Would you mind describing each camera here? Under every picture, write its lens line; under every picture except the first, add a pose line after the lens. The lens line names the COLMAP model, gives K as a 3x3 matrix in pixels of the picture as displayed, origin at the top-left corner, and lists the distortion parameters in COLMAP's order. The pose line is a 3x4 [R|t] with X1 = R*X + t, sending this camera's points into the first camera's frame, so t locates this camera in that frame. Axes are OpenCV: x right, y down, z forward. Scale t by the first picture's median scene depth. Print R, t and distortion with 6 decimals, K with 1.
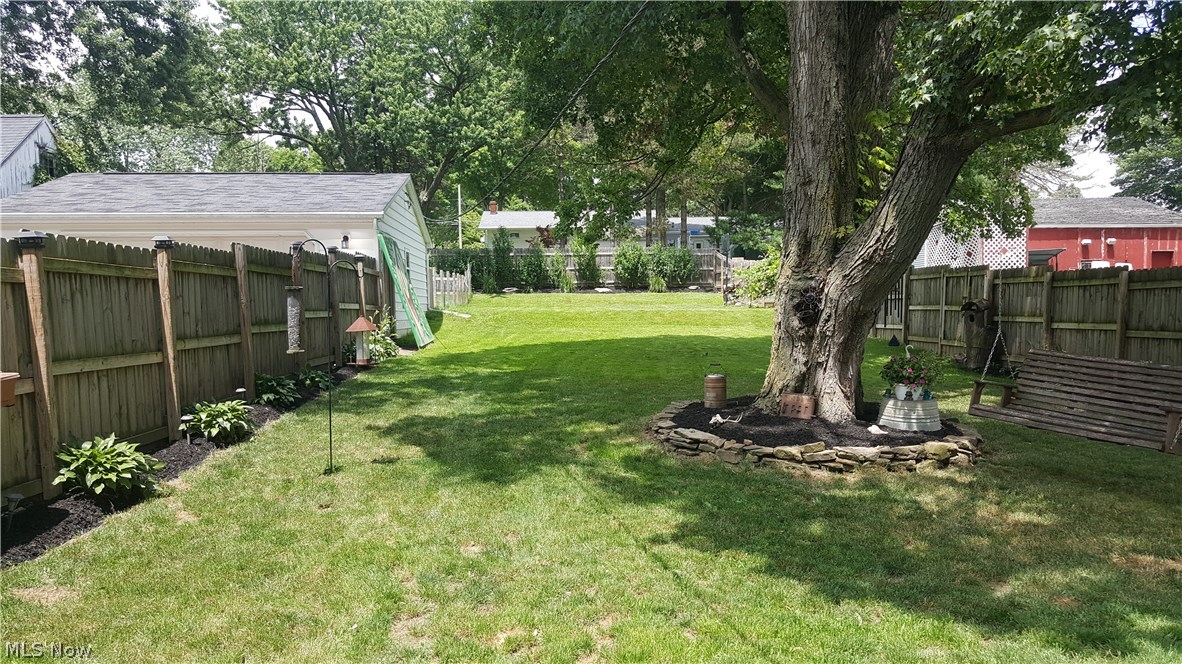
lens RADIAL K [[853.4, 0, 589.1], [0, 853.4, 360.0], [0, 0, 1]] dist [0.118864, -0.167484]
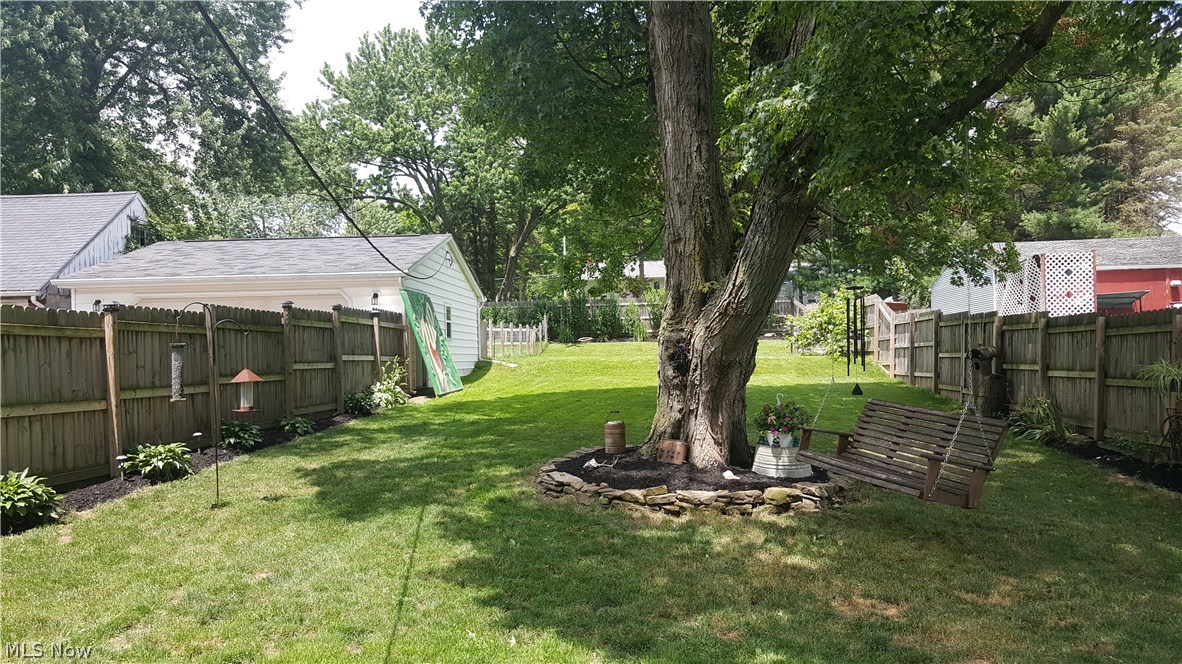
lens RADIAL K [[853.4, 0, 589.1], [0, 853.4, 360.0], [0, 0, 1]] dist [0.118864, -0.167484]
pose [[0.988396, -0.006511, -0.151761, 0.301115], [-0.001998, 0.998438, -0.055843, 0.000531], [0.151887, 0.055498, 0.986838, -0.048014]]
